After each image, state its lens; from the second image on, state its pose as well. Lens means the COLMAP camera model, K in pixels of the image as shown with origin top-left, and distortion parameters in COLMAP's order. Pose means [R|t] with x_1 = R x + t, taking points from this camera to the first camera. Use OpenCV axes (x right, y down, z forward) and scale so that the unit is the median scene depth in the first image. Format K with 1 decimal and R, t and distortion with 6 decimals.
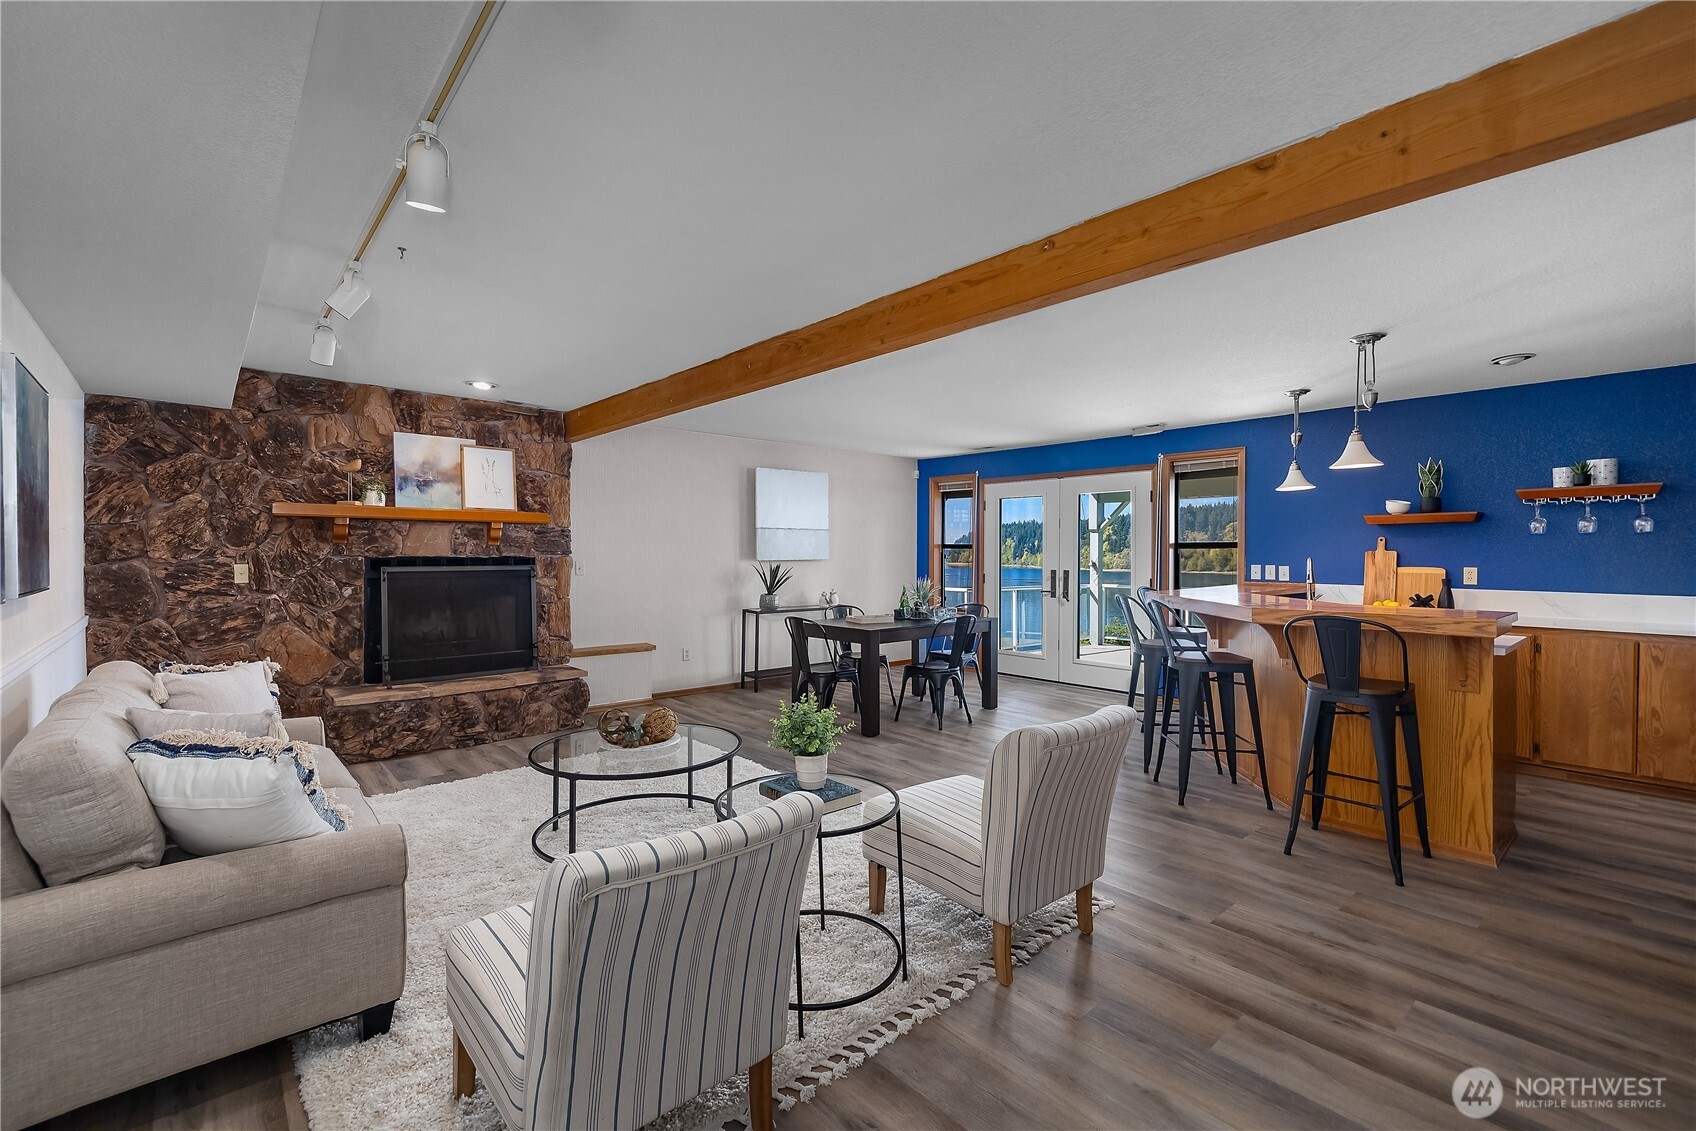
lens RADIAL K [[724.9, 0, 841.5], [0, 724.9, 558.7], [0, 0, 1]] dist [0.002186, -0.000374]
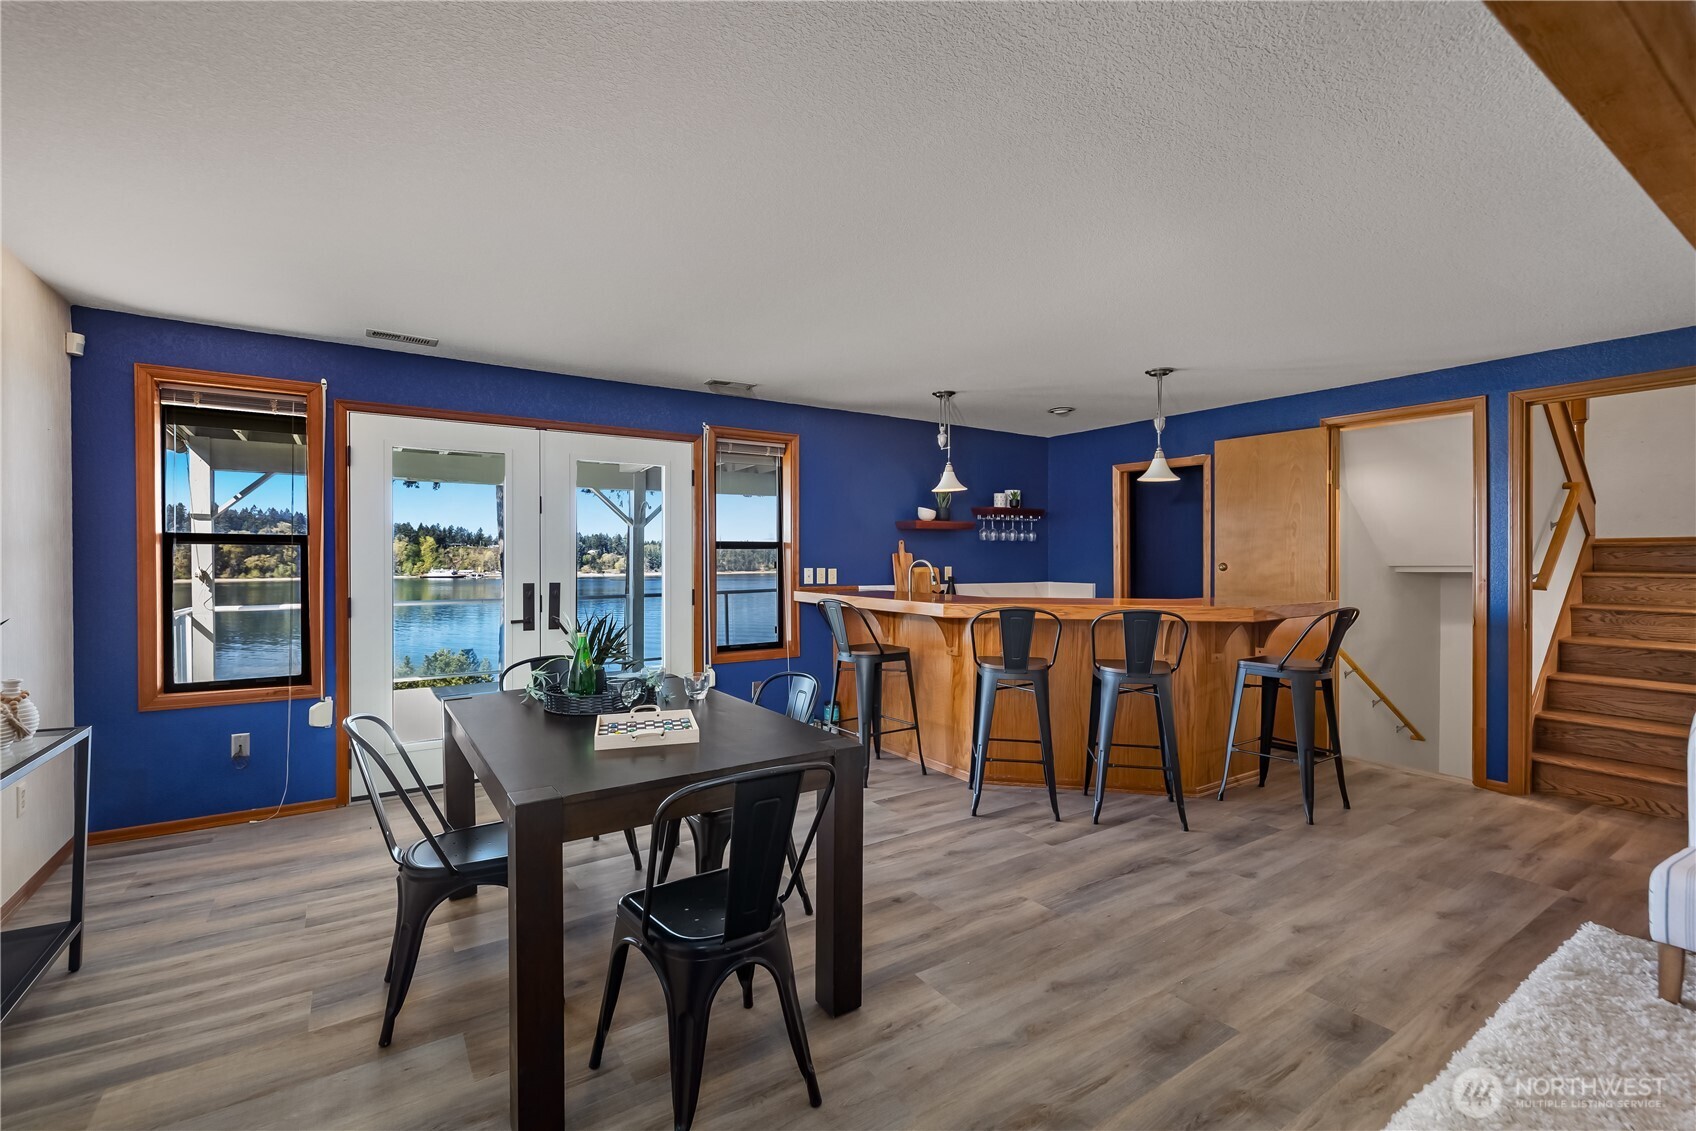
lens RADIAL K [[724.9, 0, 826.1], [0, 724.9, 571.2], [0, 0, 1]] dist [0.002186, -0.000374]
pose [[0.148973, -0.025726, 0.988507, -0.375230], [0.008672, 0.999657, 0.024709, -0.011344], [-0.988803, 0.004891, 0.149145, 0.988604]]
